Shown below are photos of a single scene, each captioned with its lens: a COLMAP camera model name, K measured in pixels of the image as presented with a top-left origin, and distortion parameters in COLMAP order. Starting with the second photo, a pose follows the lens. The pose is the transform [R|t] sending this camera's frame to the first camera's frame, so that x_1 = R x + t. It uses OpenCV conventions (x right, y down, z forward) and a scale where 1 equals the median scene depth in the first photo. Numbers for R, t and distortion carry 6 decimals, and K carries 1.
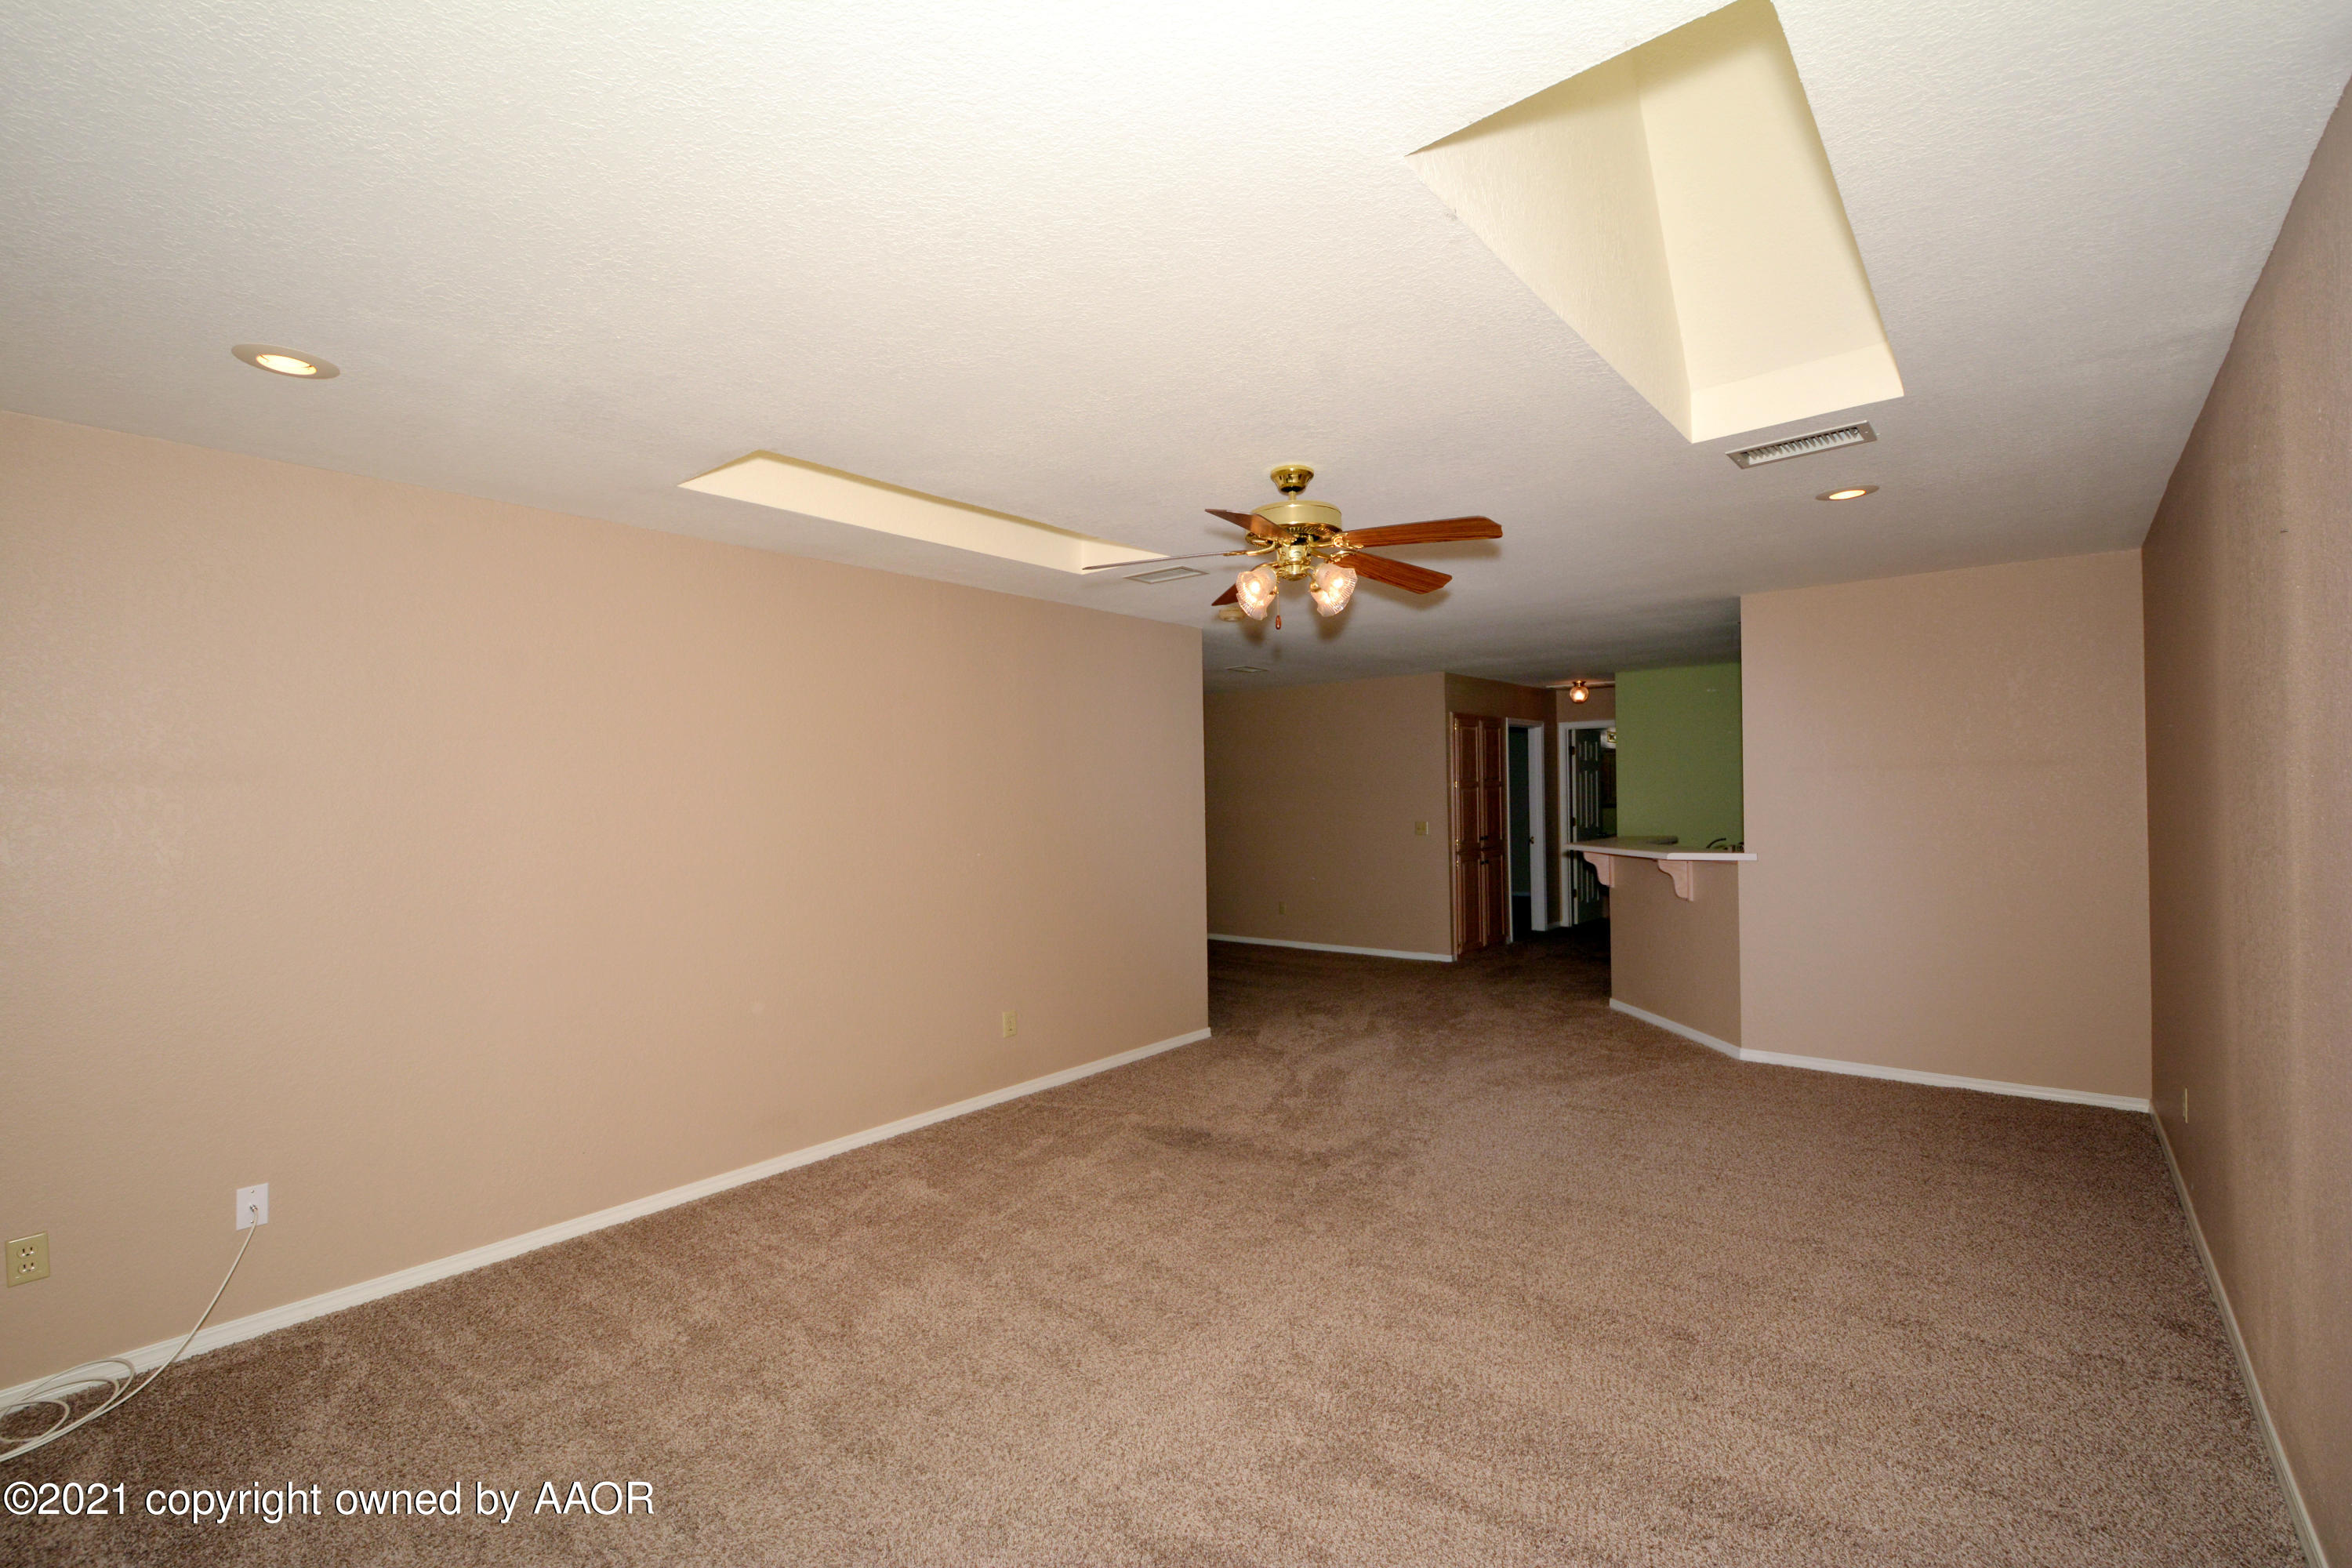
lens RADIAL K [[1062.5, 0, 1176.0], [0, 1062.5, 784.0], [0, 0, 1]] dist [0.013797, -0.000148]
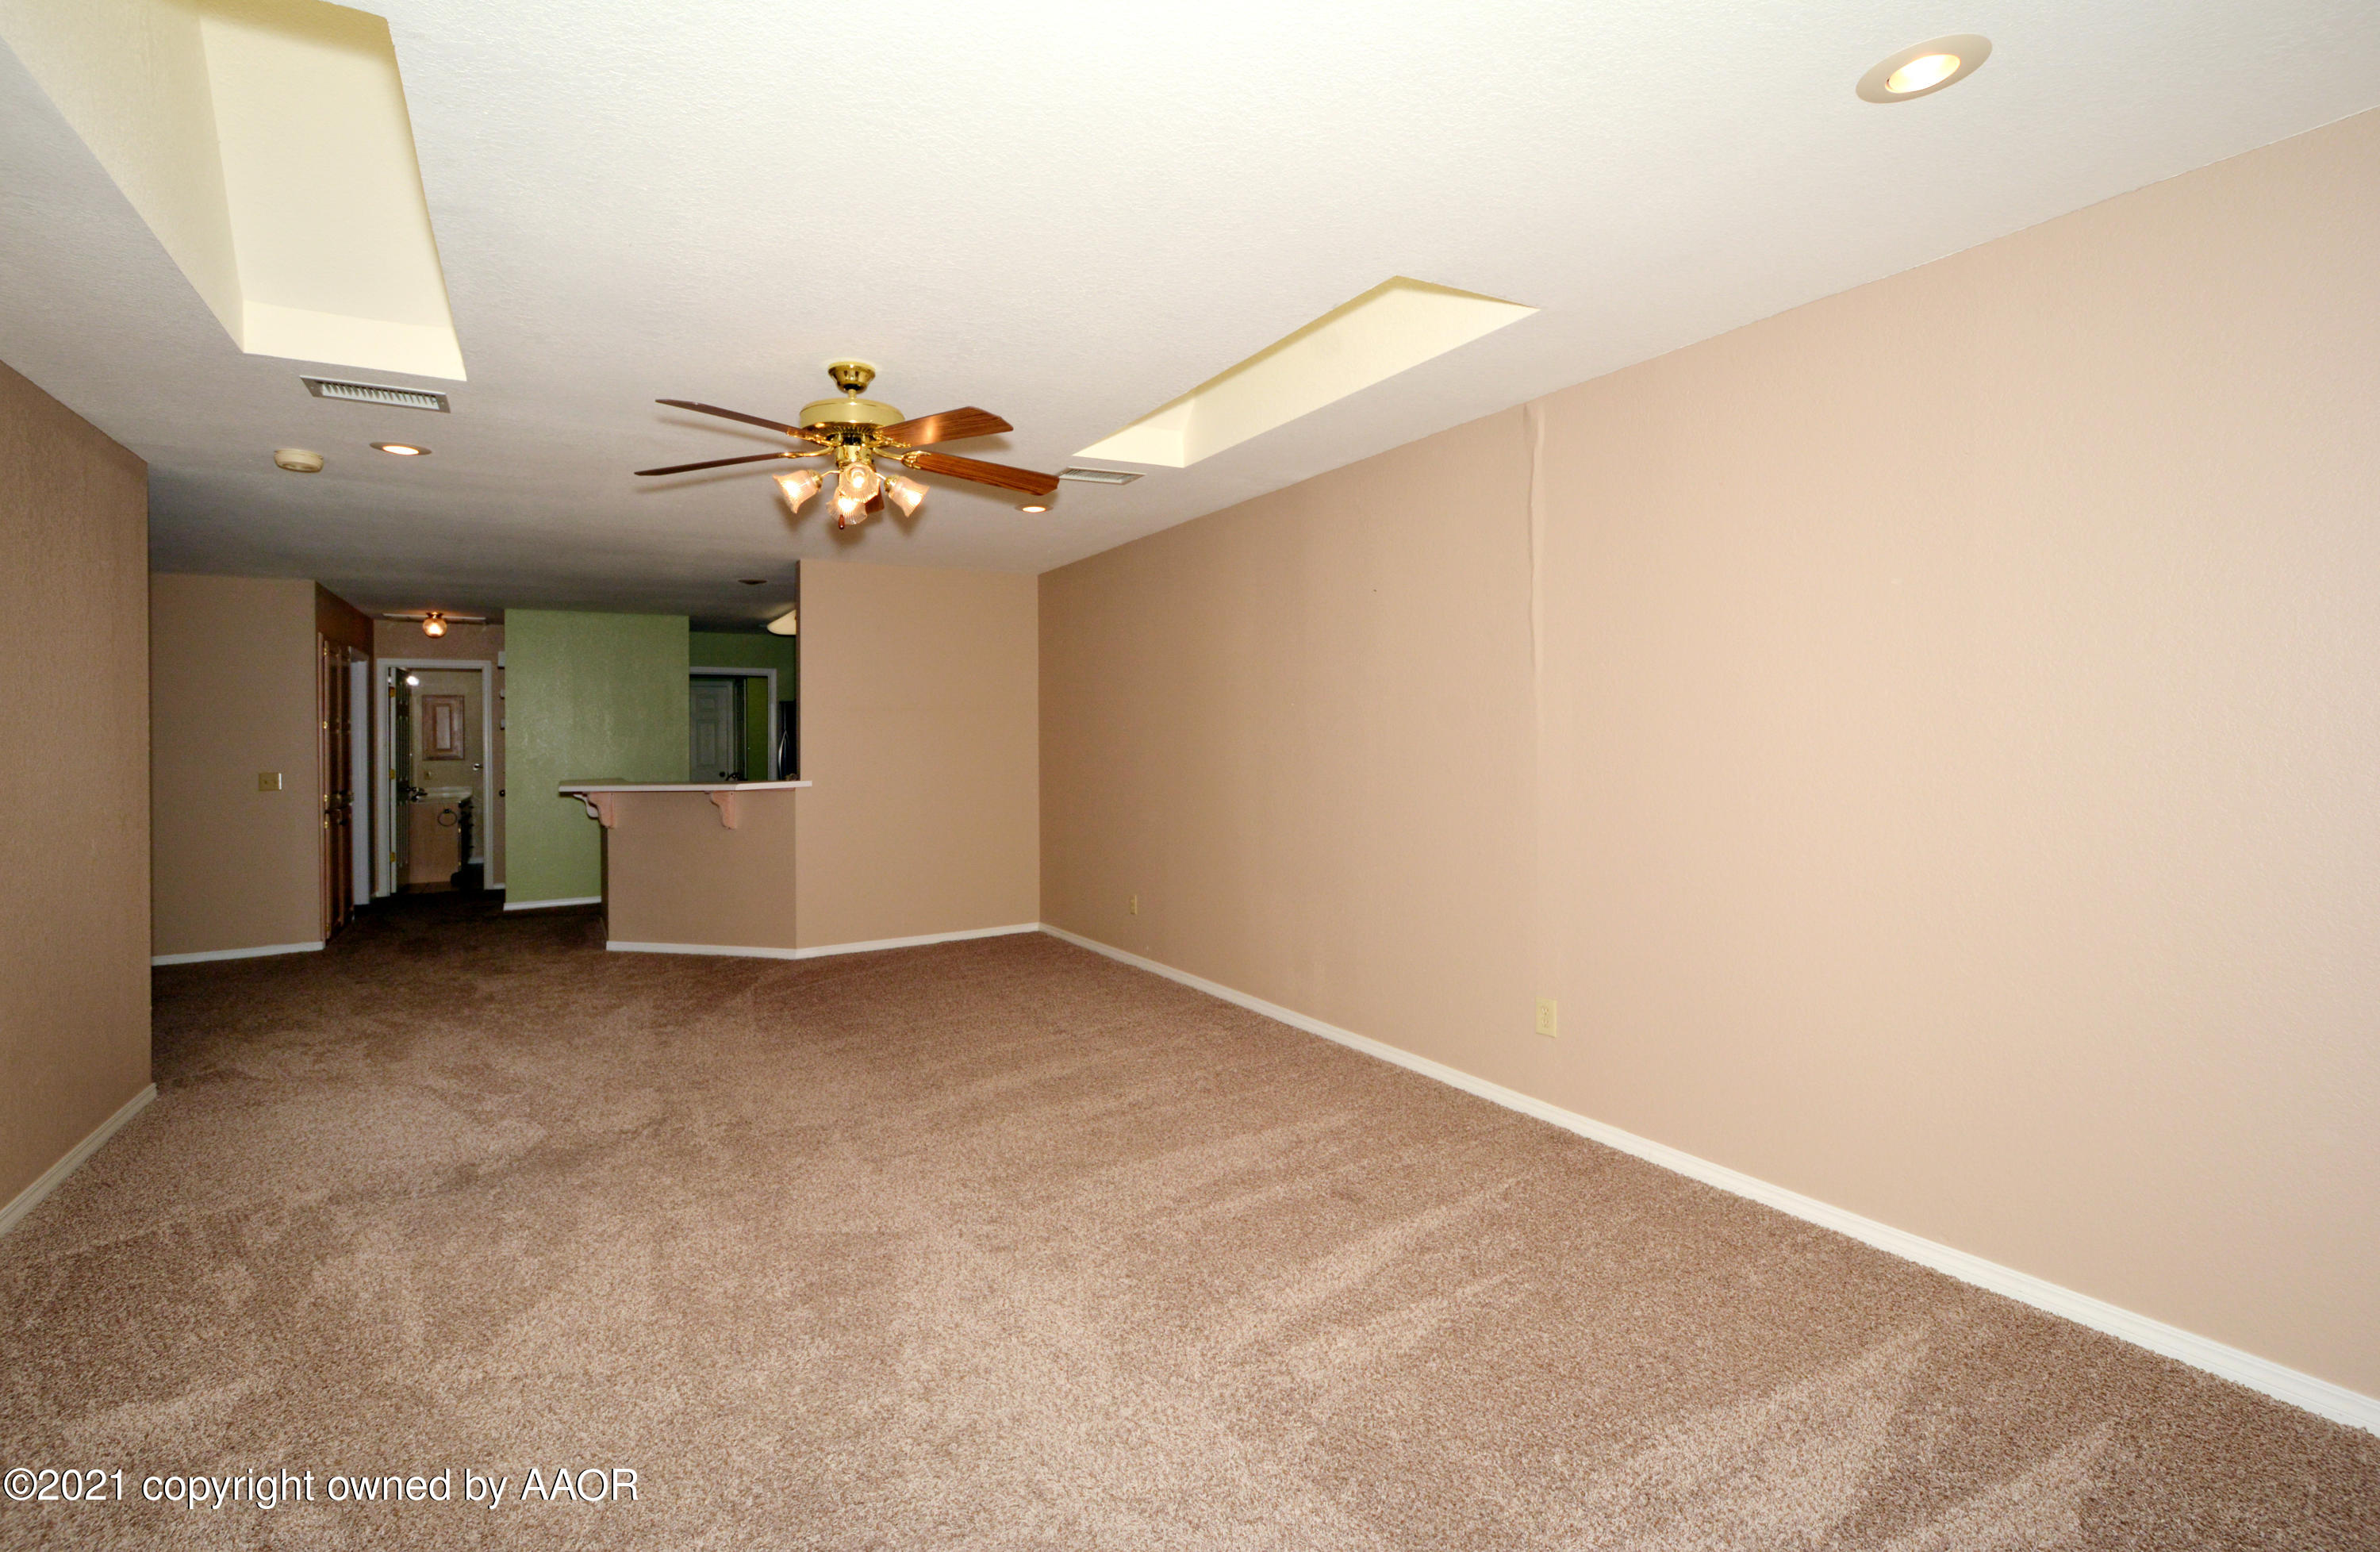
lens RADIAL K [[1026.2, 0, 1185.6], [0, 1026.2, 728.1], [0, 0, 1]] dist [-0.000446, -0.000007]
pose [[0.328870, 0.020272, 0.944157, -0.248348], [0.001130, 0.999760, -0.021860, 0.020802], [-0.944374, 0.008256, 0.328769, 0.149383]]
